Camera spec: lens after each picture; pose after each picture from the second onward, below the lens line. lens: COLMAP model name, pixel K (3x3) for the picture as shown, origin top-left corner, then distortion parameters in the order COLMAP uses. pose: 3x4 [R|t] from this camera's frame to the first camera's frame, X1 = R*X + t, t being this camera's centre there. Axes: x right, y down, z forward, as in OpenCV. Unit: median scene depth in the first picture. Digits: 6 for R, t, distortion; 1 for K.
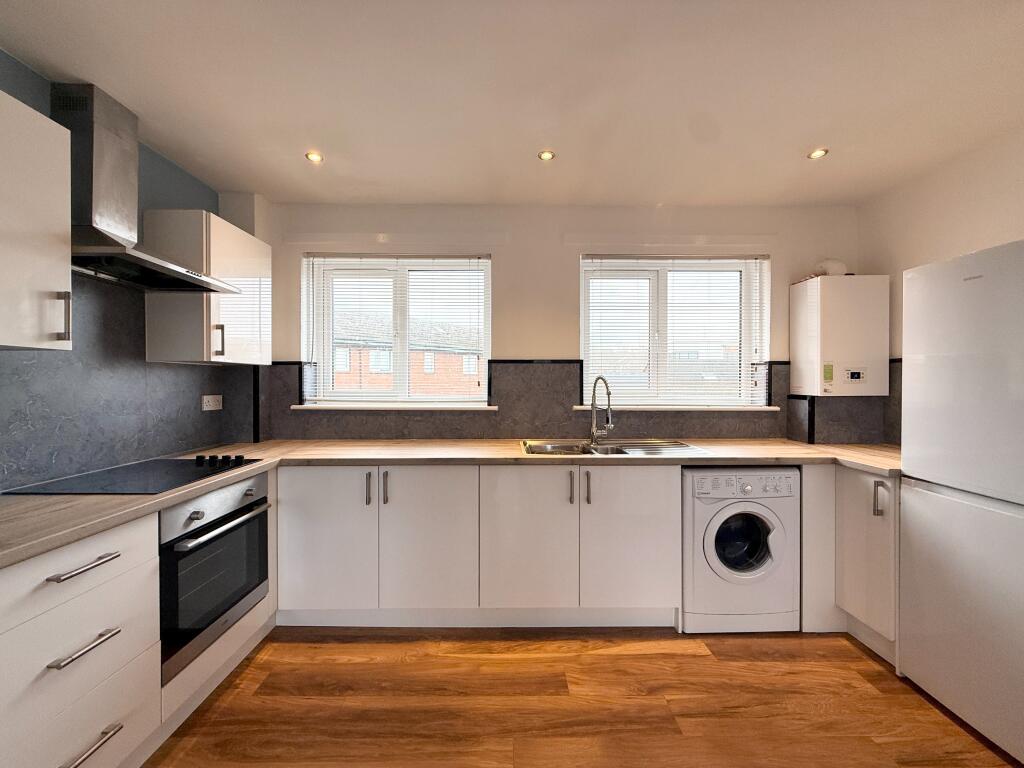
lens RADIAL K [[406.4, 0, 510.0], [0, 406.4, 384.9], [0, 0, 1]] dist [-0.000461, 0.000334]
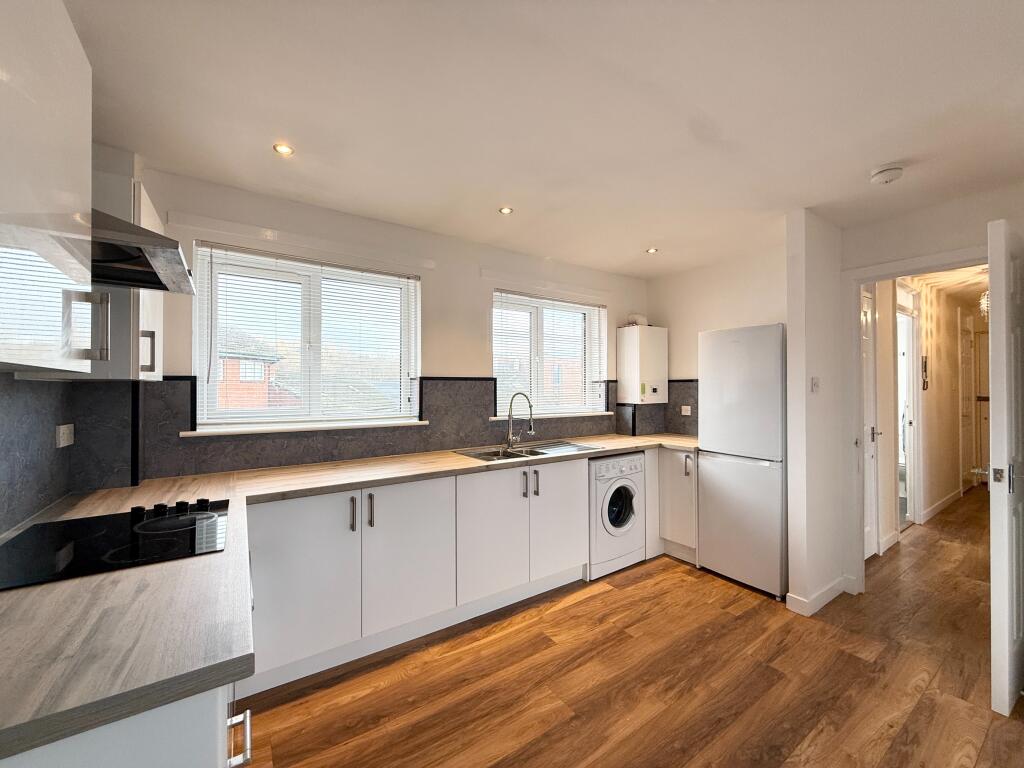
lens RADIAL K [[406.4, 0, 508.3], [0, 406.4, 385.3], [0, 0, 1]] dist [-0.000461, 0.000334]
pose [[0.835389, 0.000482, 0.549659, -0.561401], [0.008467, 0.999870, -0.013745, -0.030171], [-0.549594, 0.016137, 0.835276, -0.000140]]
